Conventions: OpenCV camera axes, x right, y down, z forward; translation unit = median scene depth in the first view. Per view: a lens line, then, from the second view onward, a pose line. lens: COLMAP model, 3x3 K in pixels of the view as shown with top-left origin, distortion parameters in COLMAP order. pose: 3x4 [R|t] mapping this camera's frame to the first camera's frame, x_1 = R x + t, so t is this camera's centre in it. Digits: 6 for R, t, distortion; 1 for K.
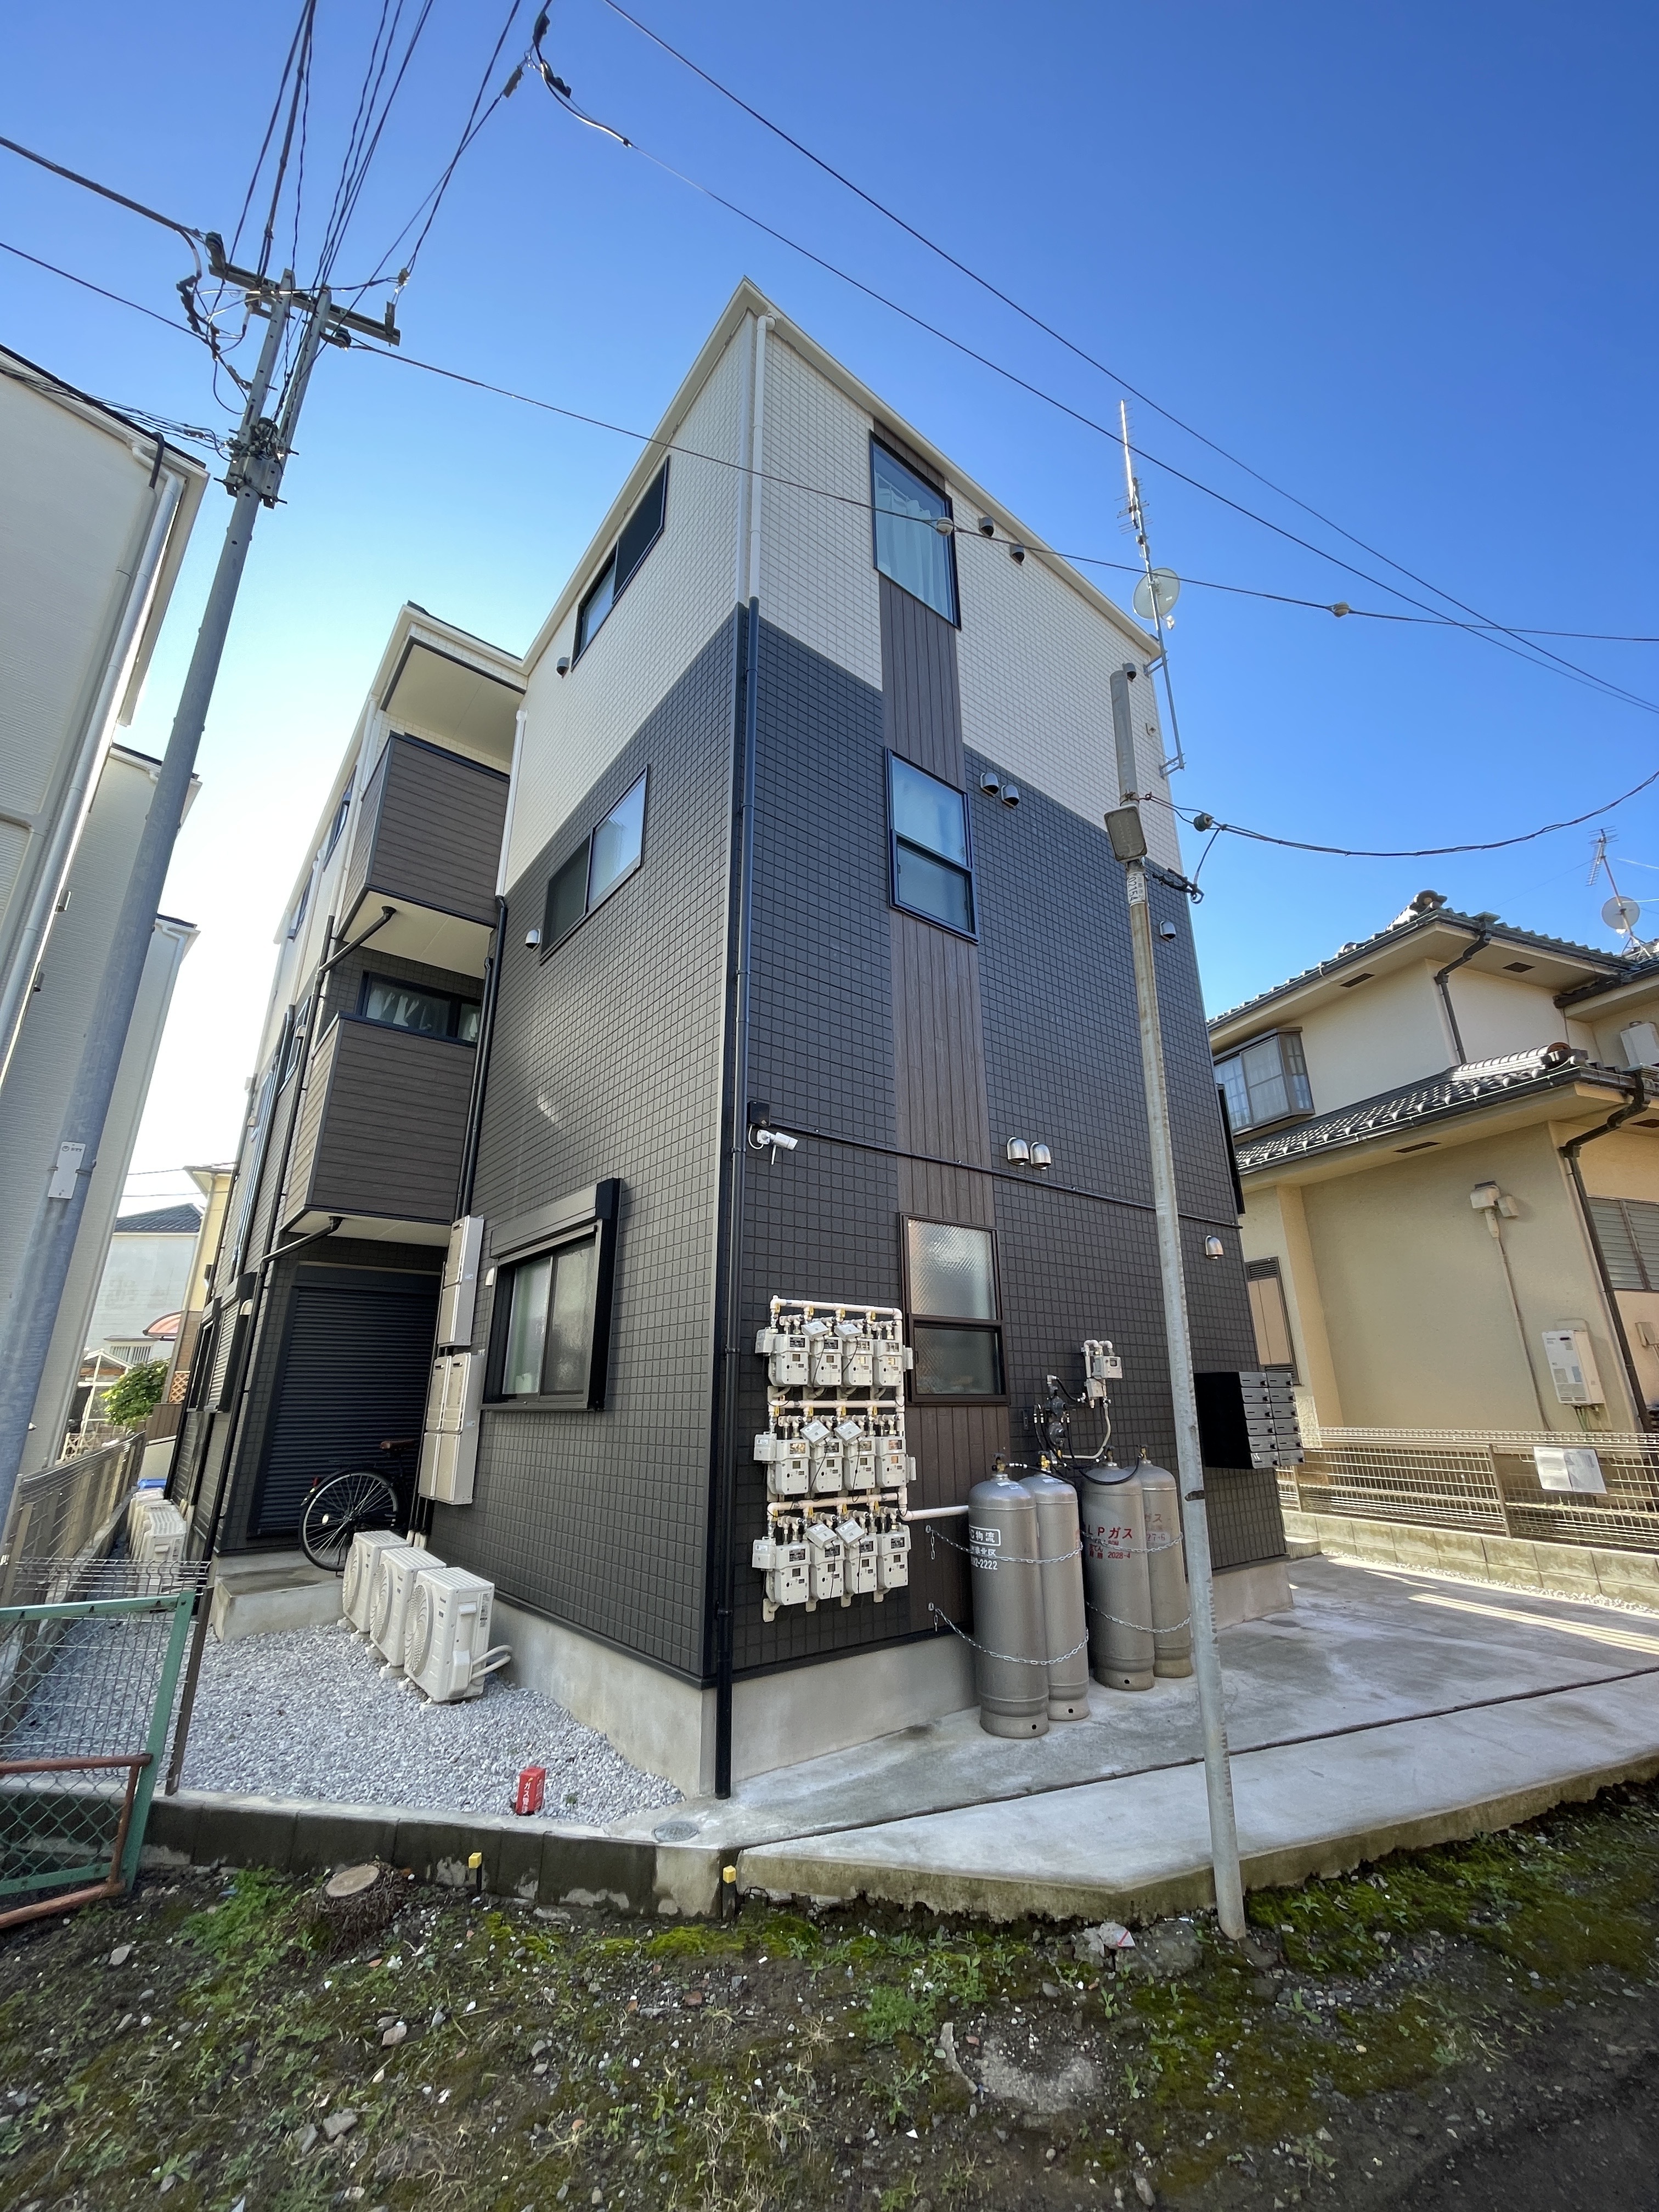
lens RADIAL K [[886.3, 0, 829.3], [0, 886.3, 1107.8], [0, 0, 1]] dist [-0.004617, 0.000817]
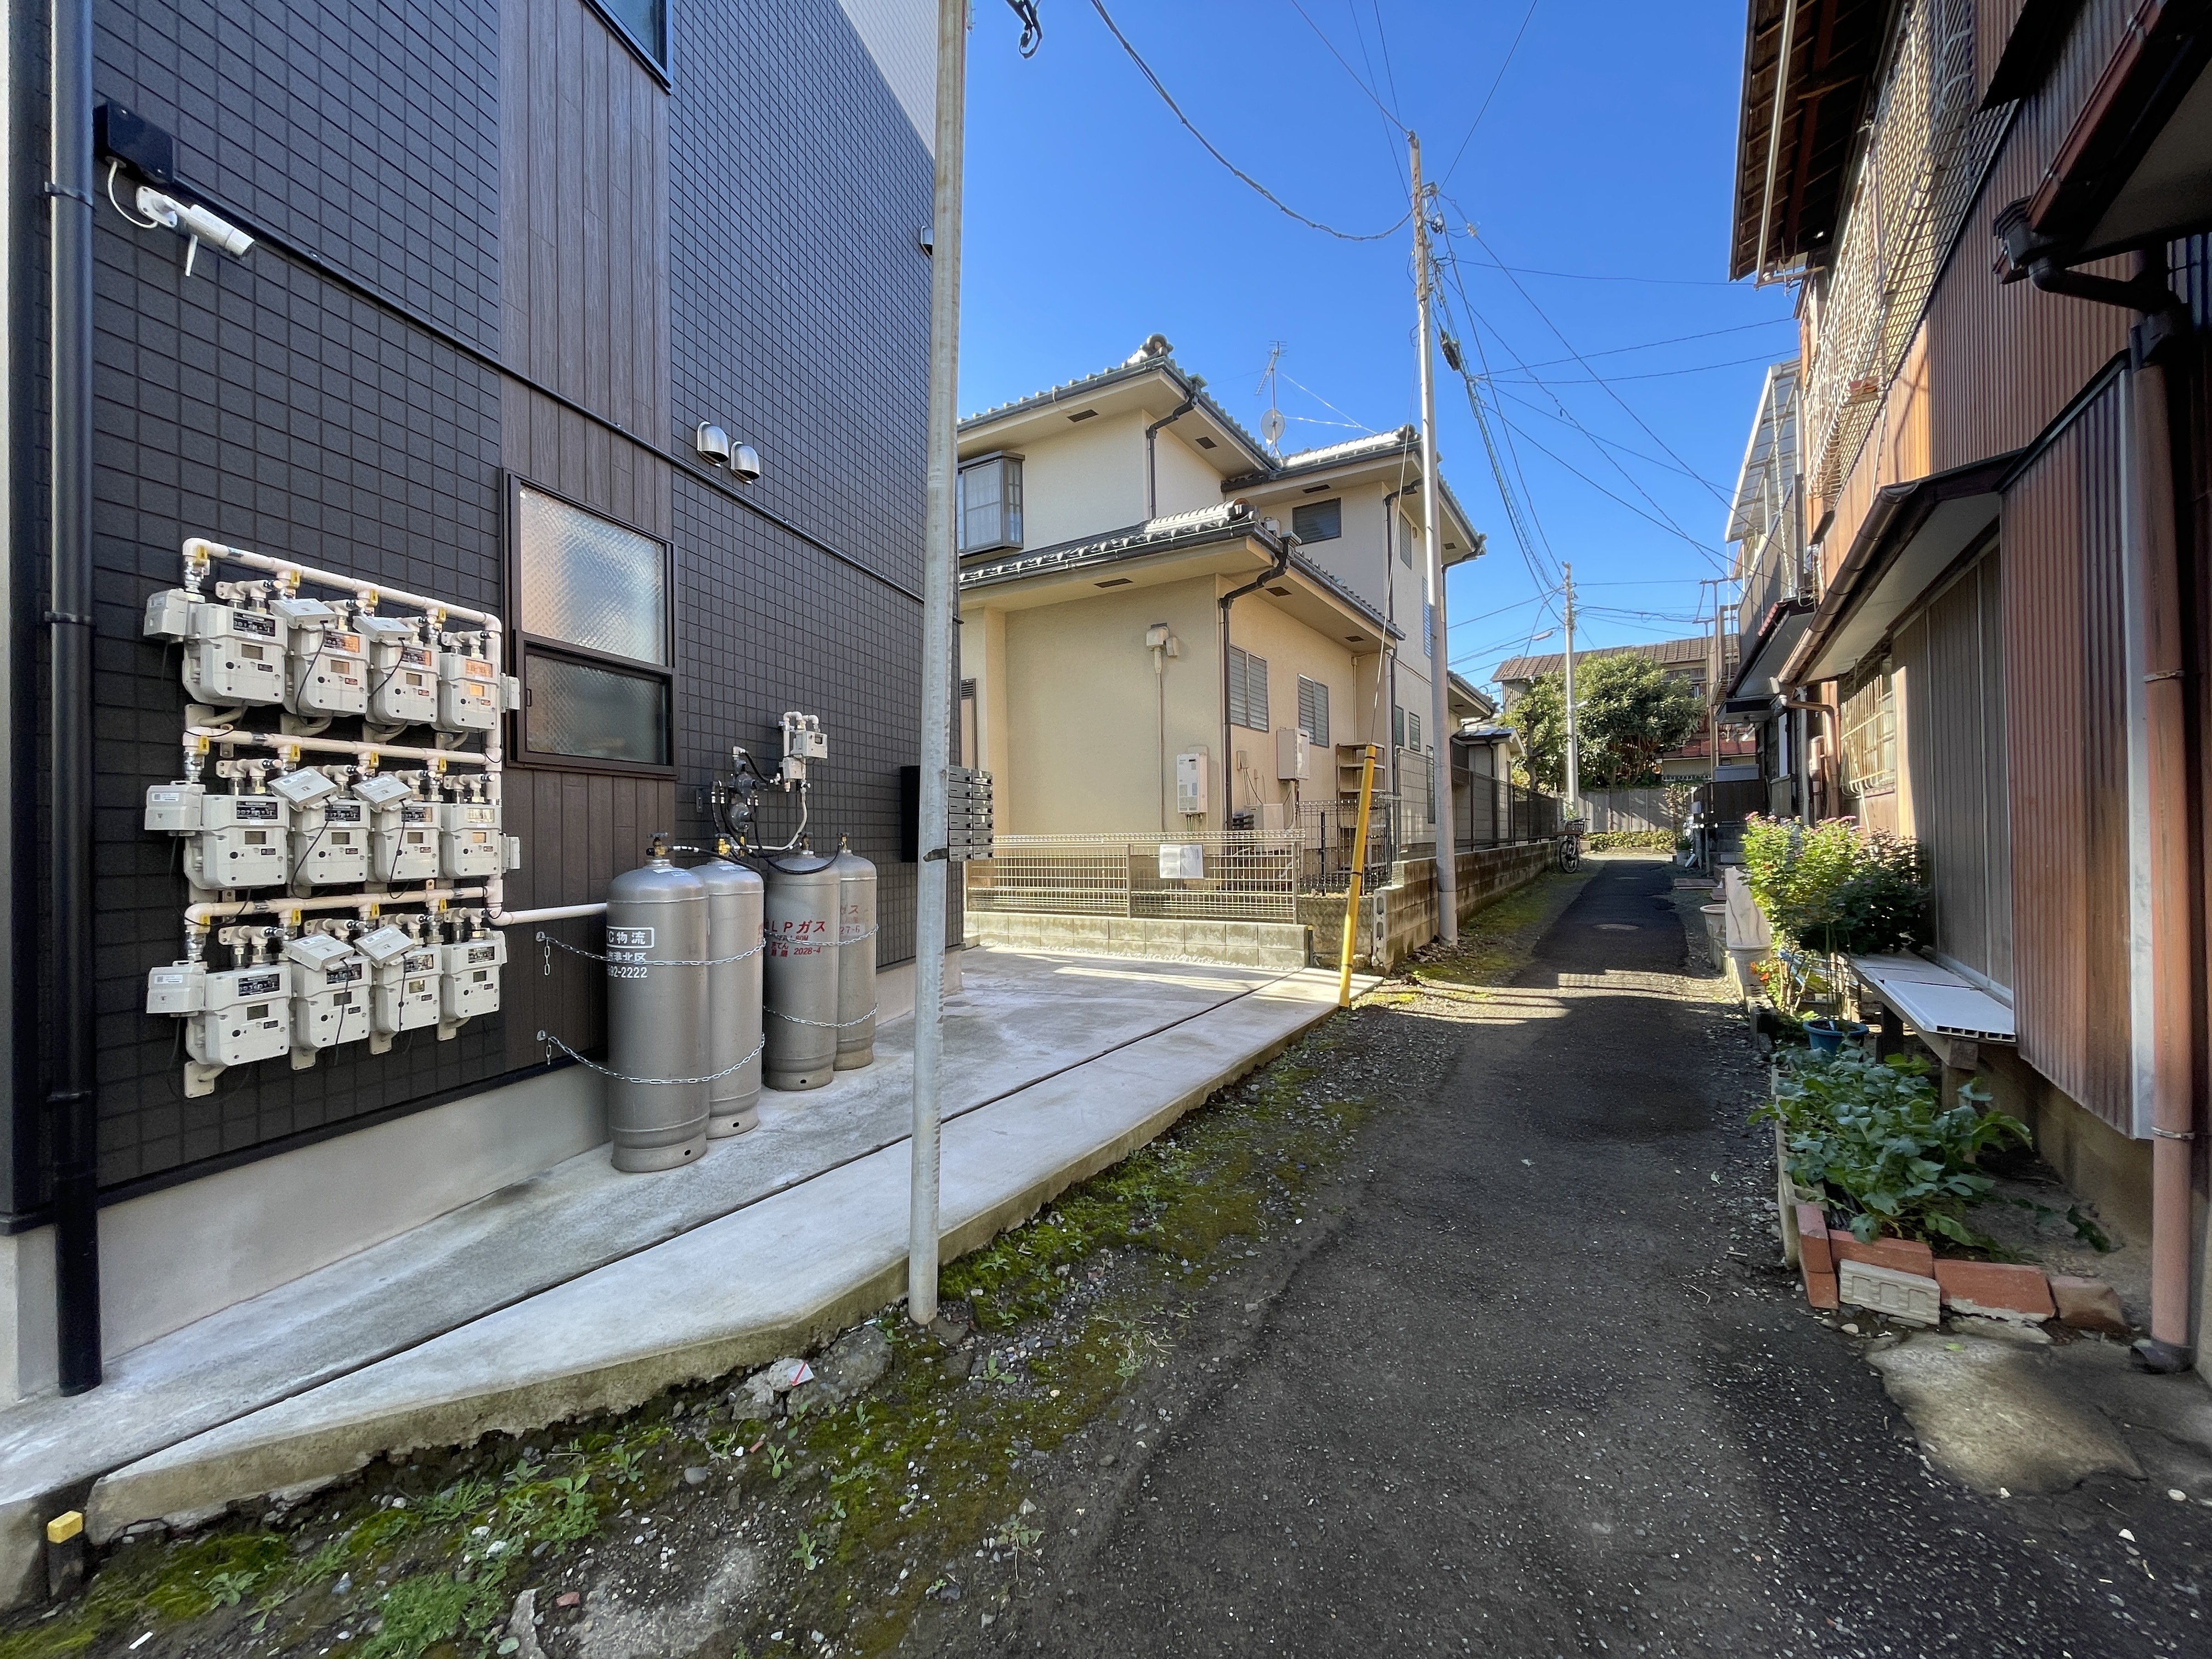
lens RADIAL K [[886.3, 0, 1107.9], [0, 886.3, 832.9], [0, 0, 1]] dist [-0.004617, 0.000817]
pose [[0.797066, -0.002215, 0.603888, 0.050836], [-0.183771, 0.951676, 0.246049, 0.155743], [-0.575251, -0.307095, 0.758142, 0.257905]]
